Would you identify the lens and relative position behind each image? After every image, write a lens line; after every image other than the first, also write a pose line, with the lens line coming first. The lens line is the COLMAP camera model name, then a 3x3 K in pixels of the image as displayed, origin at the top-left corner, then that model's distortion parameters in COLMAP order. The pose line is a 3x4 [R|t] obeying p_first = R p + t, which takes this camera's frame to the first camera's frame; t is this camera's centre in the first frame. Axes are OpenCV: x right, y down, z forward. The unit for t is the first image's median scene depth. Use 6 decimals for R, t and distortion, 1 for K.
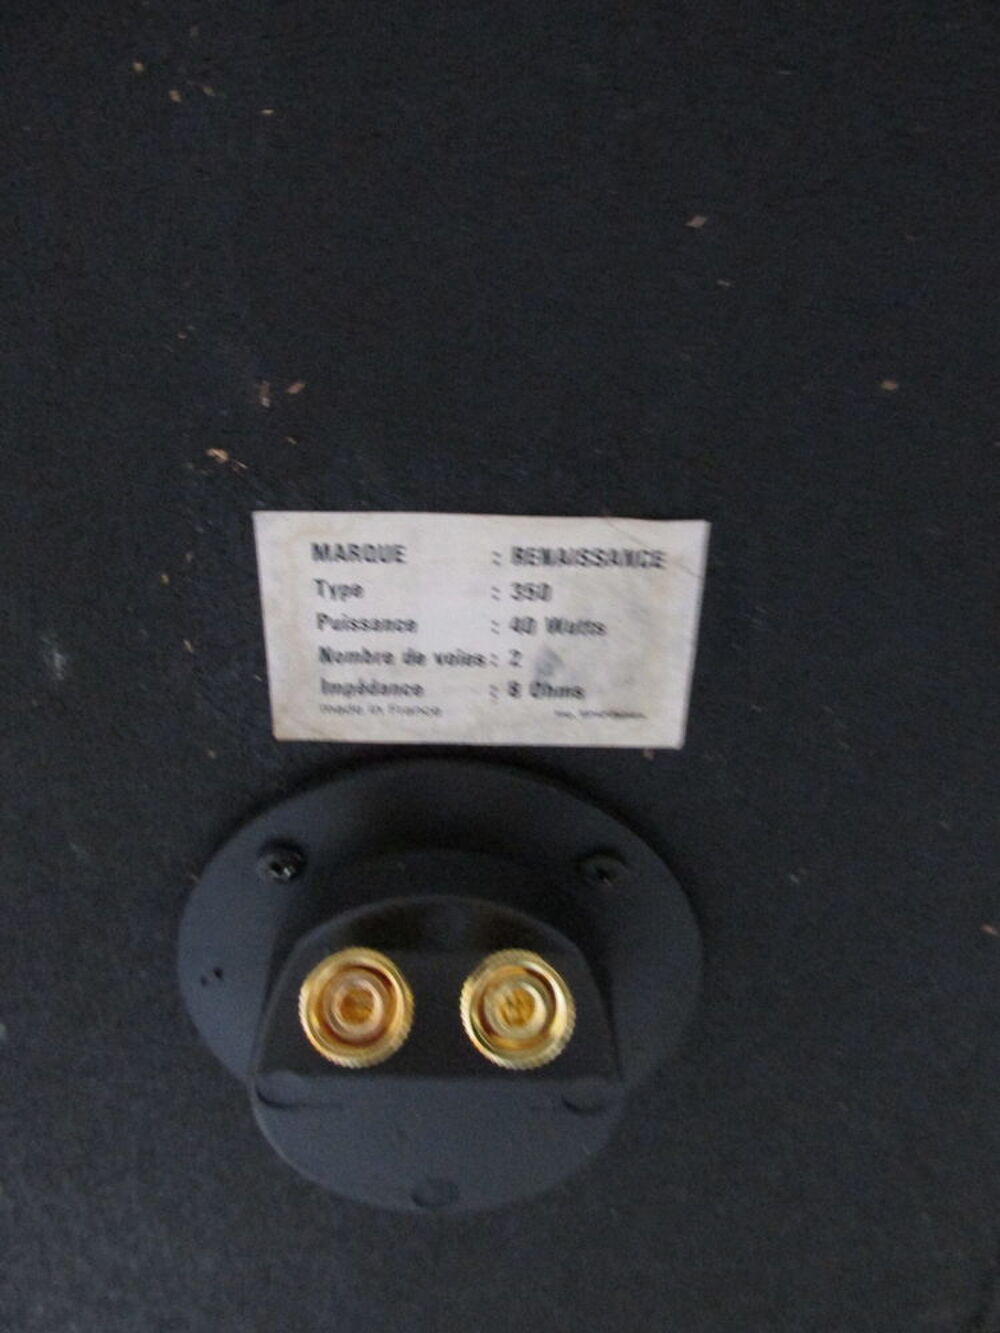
lens RADIAL K [[1089.1, 0, 505.0], [0, 1089.1, 667.1], [0, 0, 1]] dist [-0.057340, 0.005620]
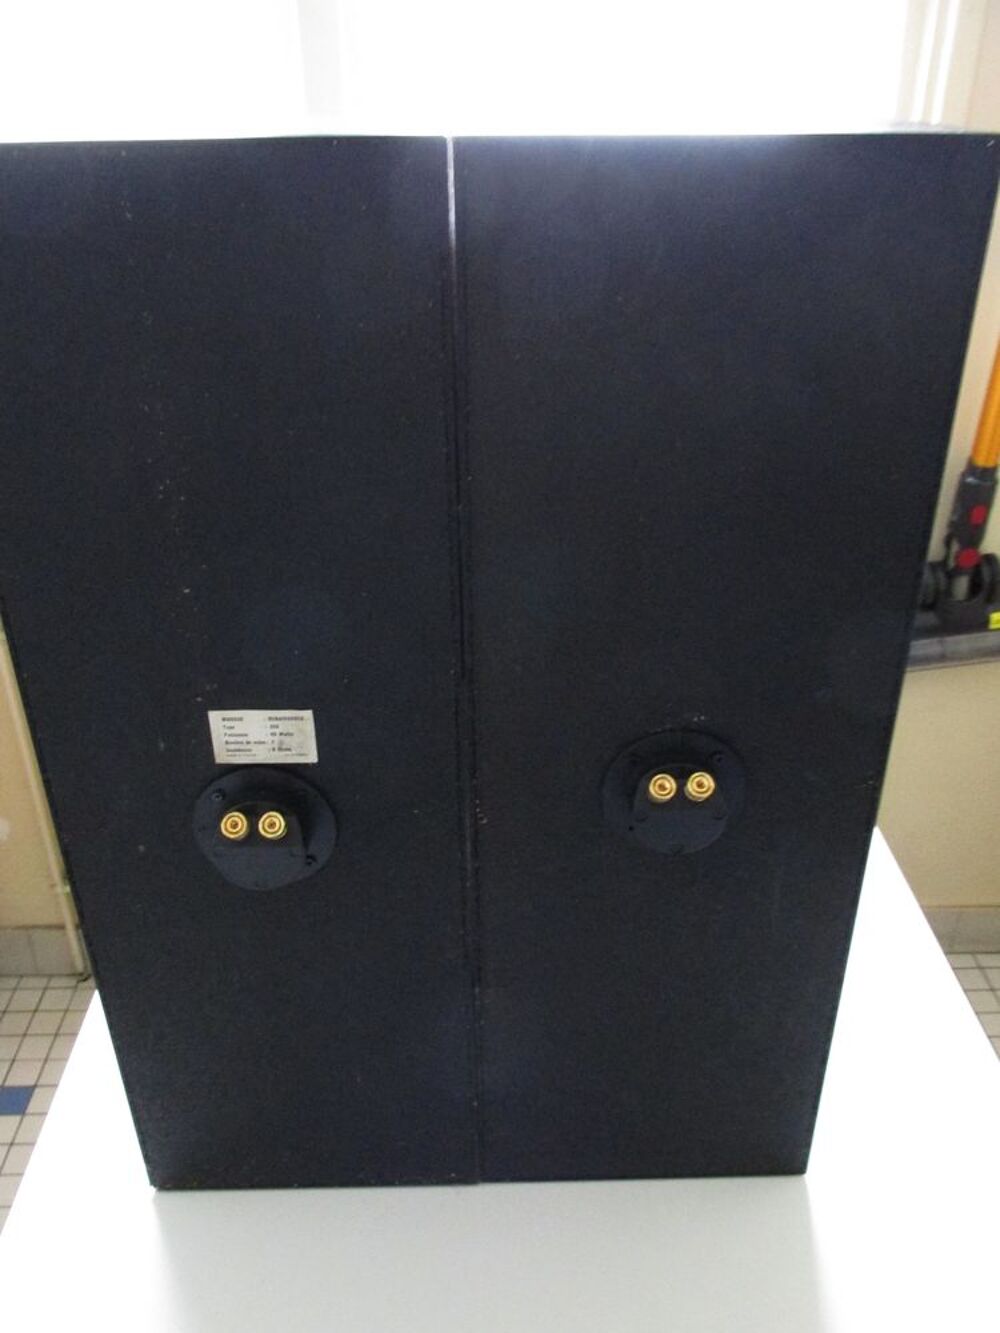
lens RADIAL K [[1089.1, 0, 502.2], [0, 1089.1, 665.3], [0, 0, 1]] dist [-0.057340, 0.005620]
pose [[0.999533, -0.029730, -0.007098, 0.893206], [0.029530, 0.999204, -0.026829, -0.157819], [0.007890, 0.026607, 0.999615, -3.035868]]
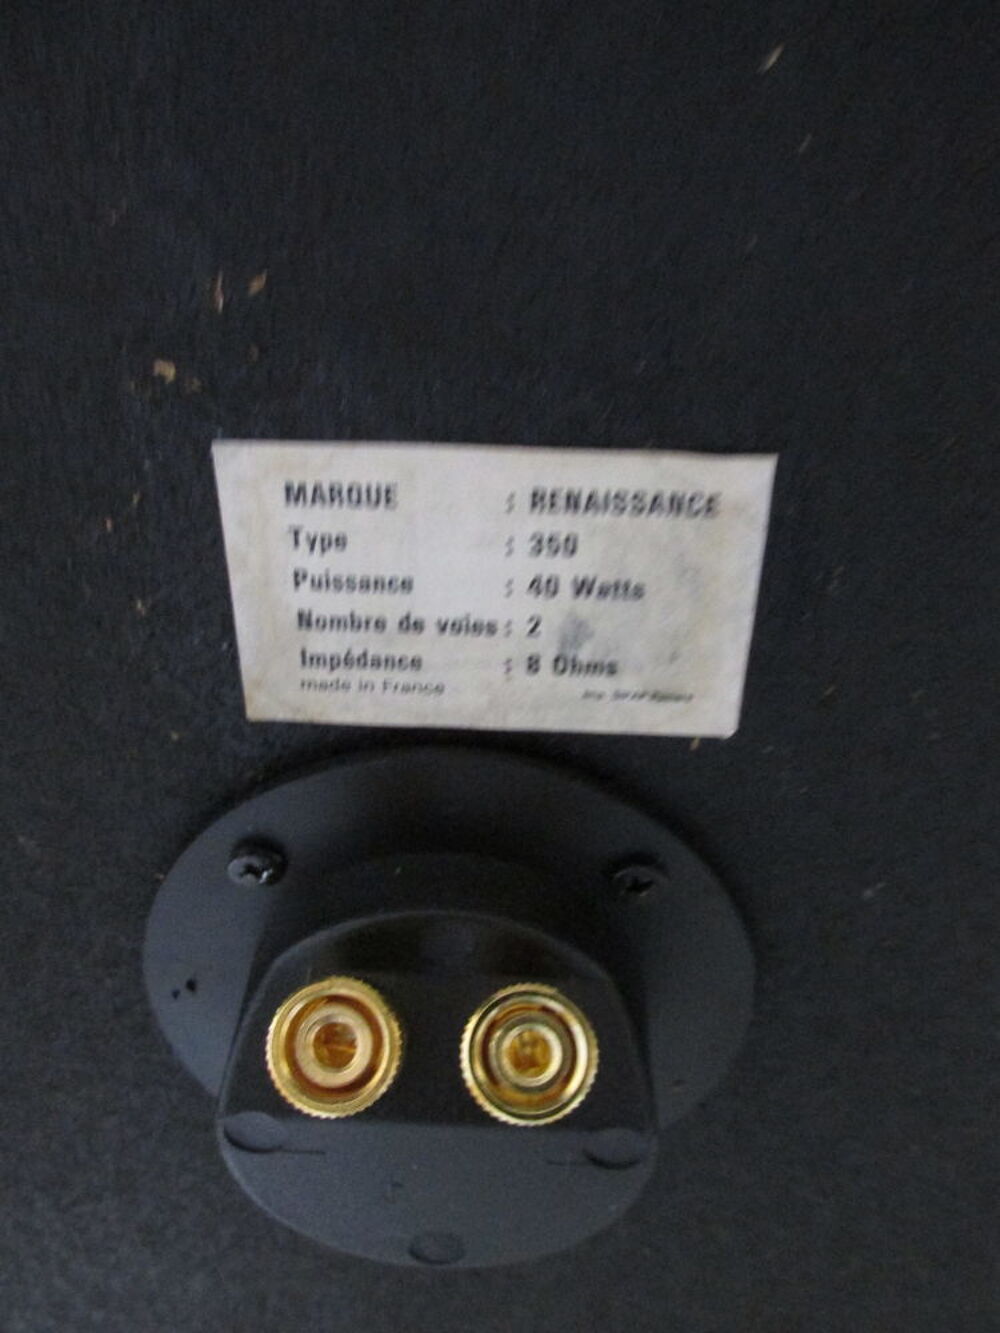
lens RADIAL K [[1089.1, 0, 499.5], [0, 1089.1, 660.4], [0, 0, 1]] dist [-0.057340, 0.005620]
pose [[0.998810, 0.013403, -0.046902, 0.021699], [-0.012283, 0.999635, 0.024082, -0.001984], [0.047207, -0.023477, 0.998609, 0.174737]]
